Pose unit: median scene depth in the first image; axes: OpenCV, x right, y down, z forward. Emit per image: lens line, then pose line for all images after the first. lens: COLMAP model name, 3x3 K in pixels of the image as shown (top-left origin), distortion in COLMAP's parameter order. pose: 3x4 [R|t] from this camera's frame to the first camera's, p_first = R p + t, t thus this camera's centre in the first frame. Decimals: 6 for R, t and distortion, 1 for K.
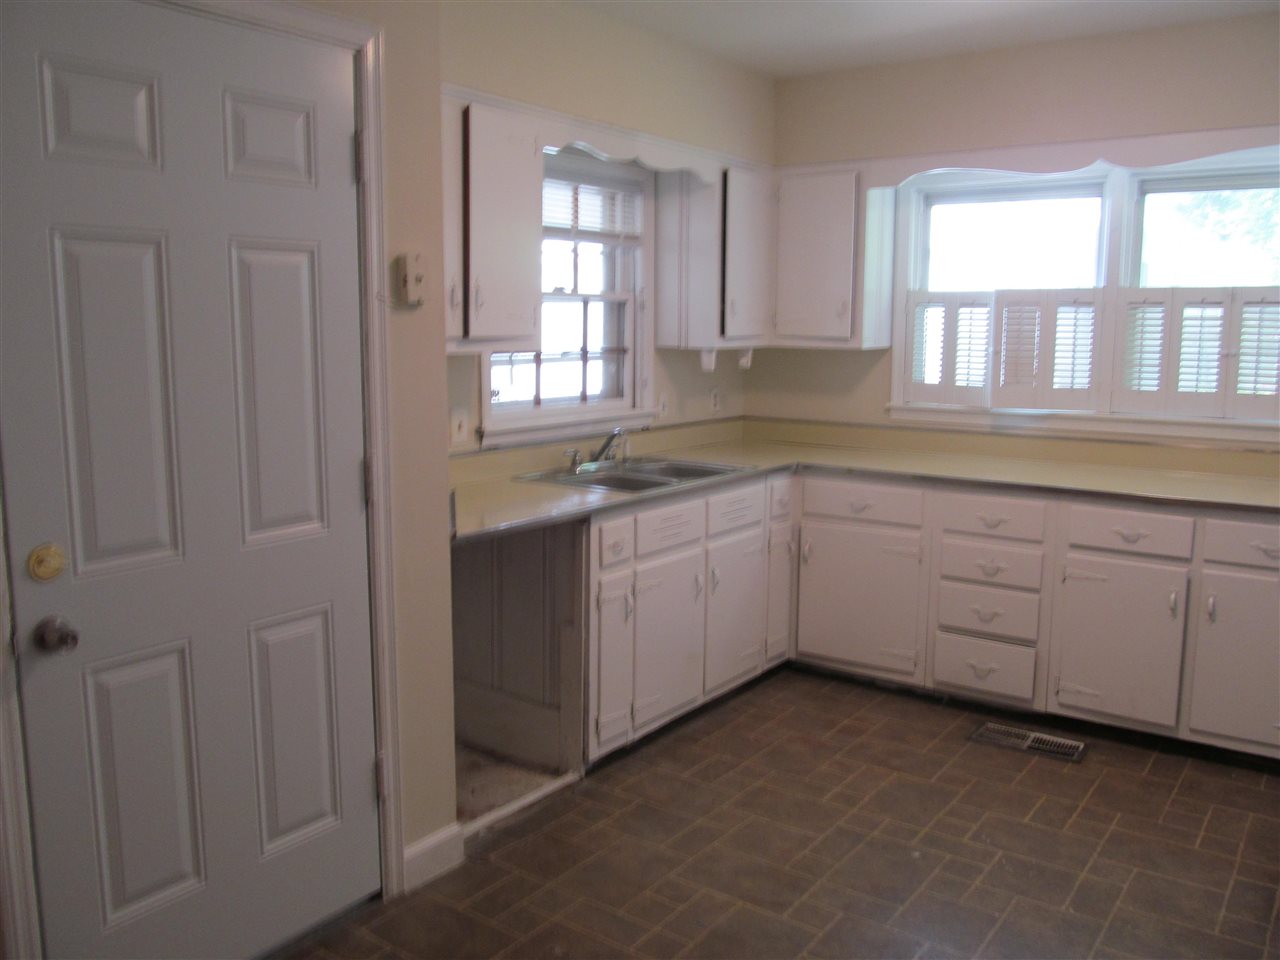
lens RADIAL K [[1064.8, 0, 641.2], [0, 1064.8, 473.2], [0, 0, 1]] dist [-0.051122, 0.024448]
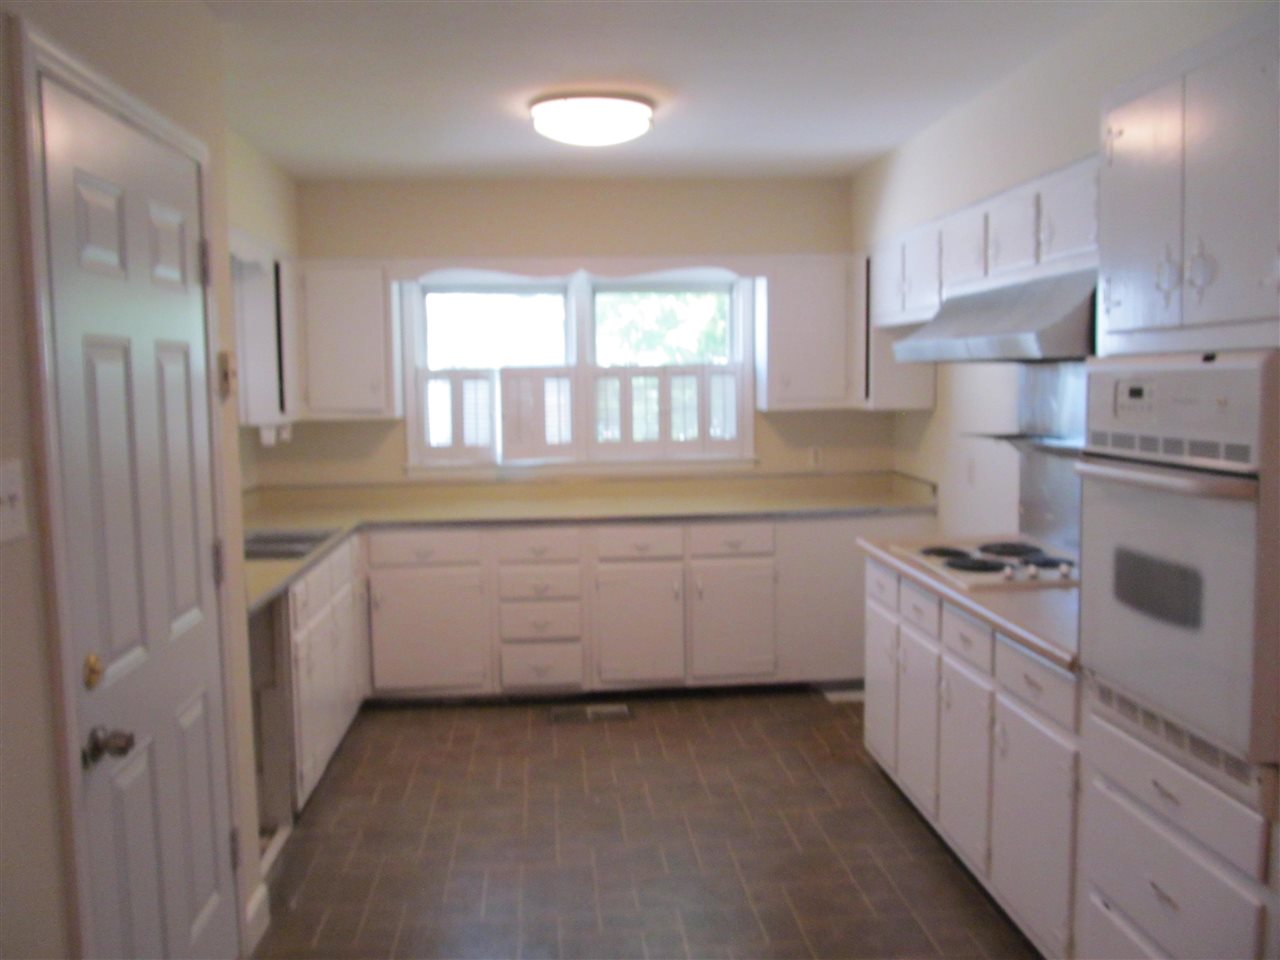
lens RADIAL K [[1064.8, 0, 628.3], [0, 1064.8, 480.6], [0, 0, 1]] dist [-0.051122, 0.024448]
pose [[0.760518, -0.078370, 0.644570, -0.395277], [0.108414, 0.994081, -0.007051, -0.016061], [-0.640202, 0.075242, 0.764513, -0.048891]]
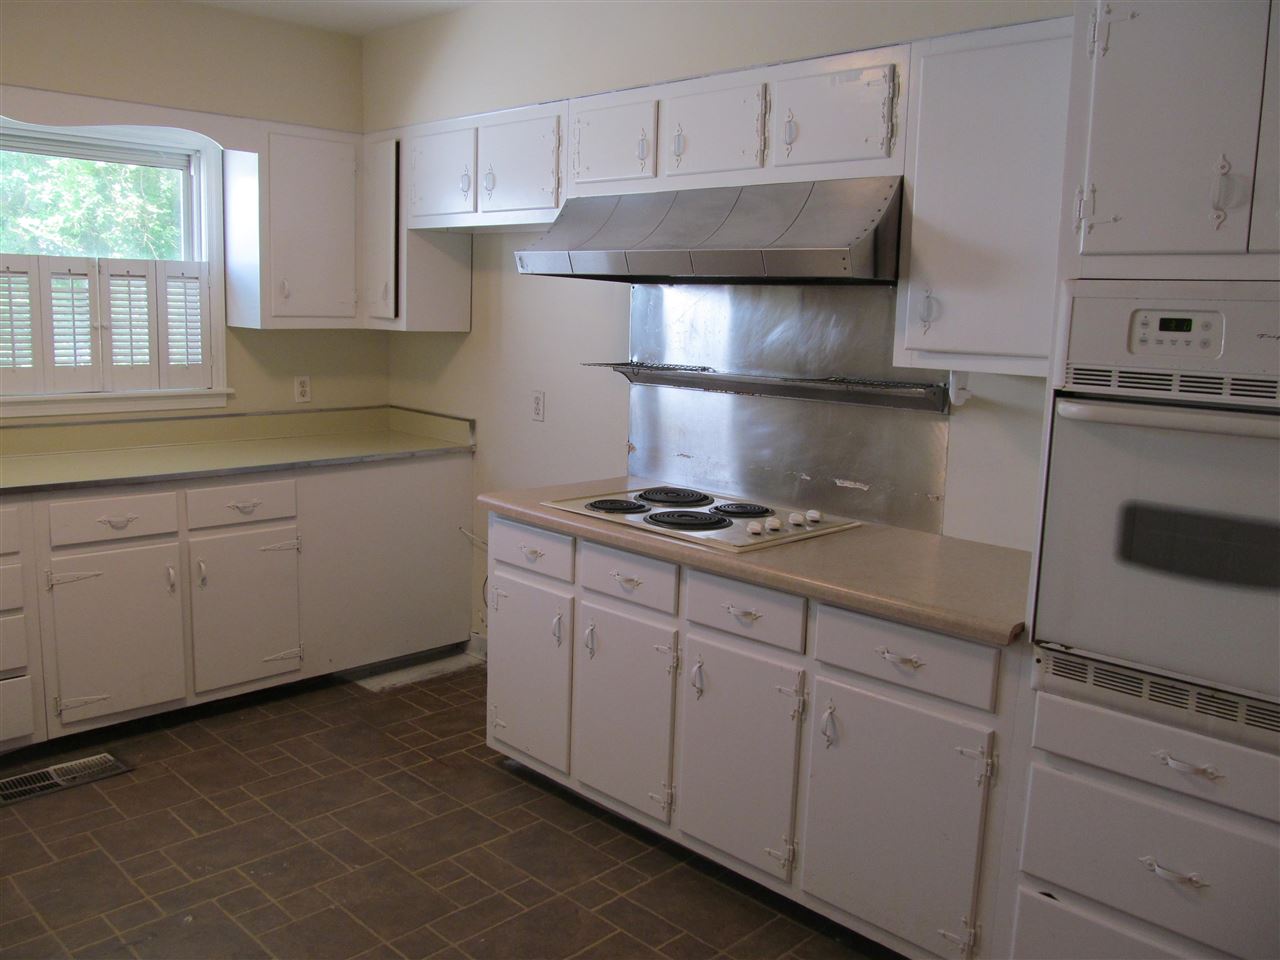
lens RADIAL K [[1064.8, 0, 629.8], [0, 1064.8, 474.0], [0, 0, 1]] dist [-0.051122, 0.024448]
pose [[0.154259, -0.152848, 0.976136, -0.349915], [0.105326, 0.984876, 0.137572, -0.059665], [-0.982400, 0.081591, 0.168025, 0.347653]]
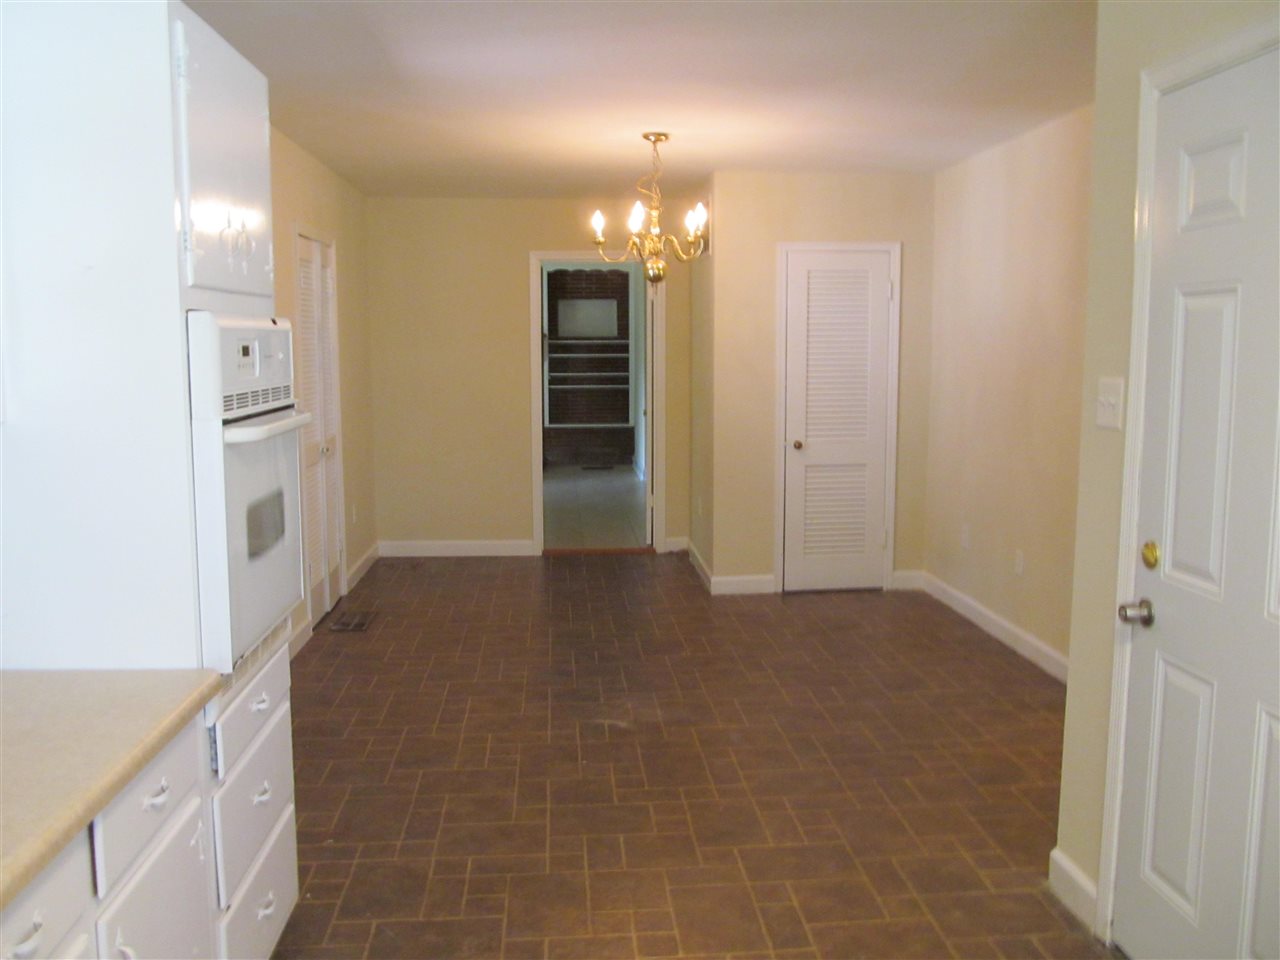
lens RADIAL K [[1064.8, 0, 639.3], [0, 1064.8, 477.4], [0, 0, 1]] dist [-0.051122, 0.024448]
pose [[-0.763234, 0.077560, -0.641450, 0.785926], [-0.085024, 0.972080, 0.218704, -0.189516], [0.640503, 0.221461, -0.735330, 1.349162]]
